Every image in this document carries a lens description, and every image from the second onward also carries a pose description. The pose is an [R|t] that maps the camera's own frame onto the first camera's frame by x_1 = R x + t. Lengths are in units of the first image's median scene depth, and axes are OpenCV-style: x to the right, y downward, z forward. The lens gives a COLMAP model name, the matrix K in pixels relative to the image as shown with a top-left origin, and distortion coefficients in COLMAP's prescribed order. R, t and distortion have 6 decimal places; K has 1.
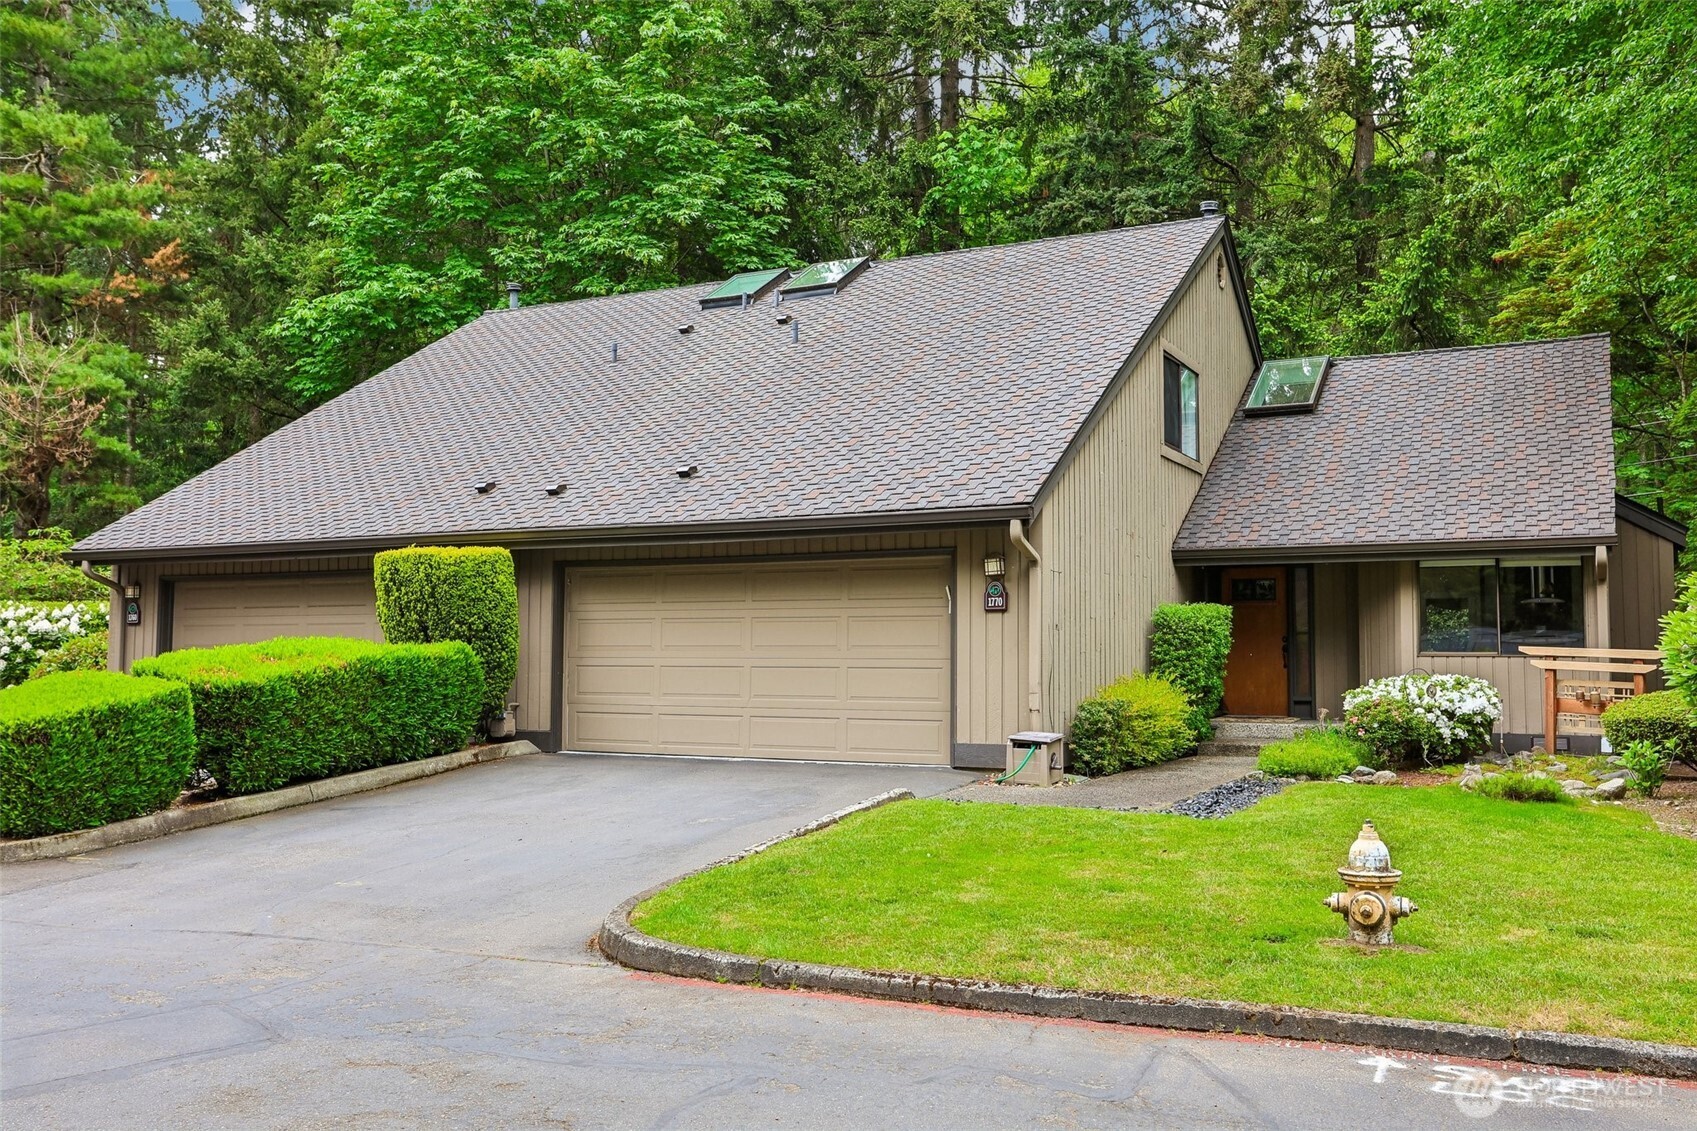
lens RADIAL K [[1571.6, 0, 848.8], [0, 1571.6, 563.6], [0, 0, 1]] dist [0.017211, 0.000000]
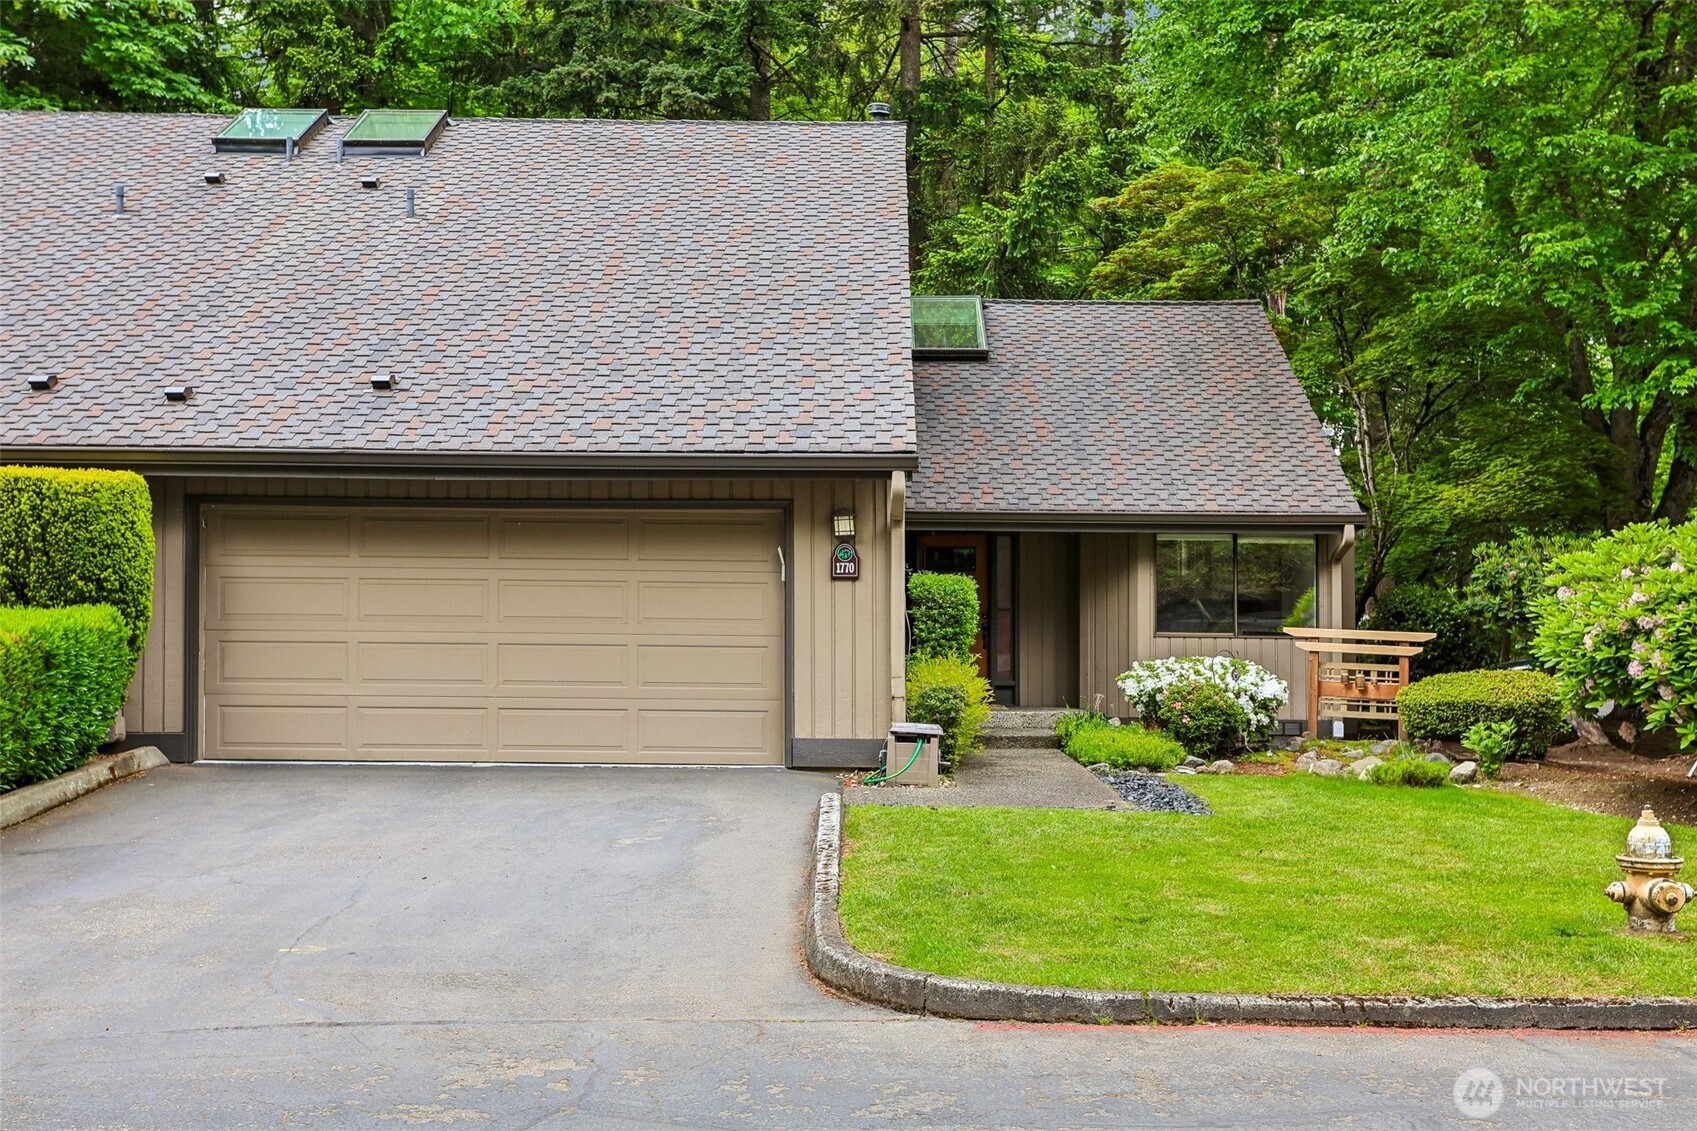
lens RADIAL K [[1943.7, 0, 848.6], [0, 1943.7, 562.2], [0, 0, 1]] dist [0.062931, 0.000000]
pose [[0.884622, 0.025513, 0.465610, -0.351857], [-0.035923, 0.999263, 0.013497, 0.006744], [-0.464923, -0.028666, 0.884887, 0.080399]]
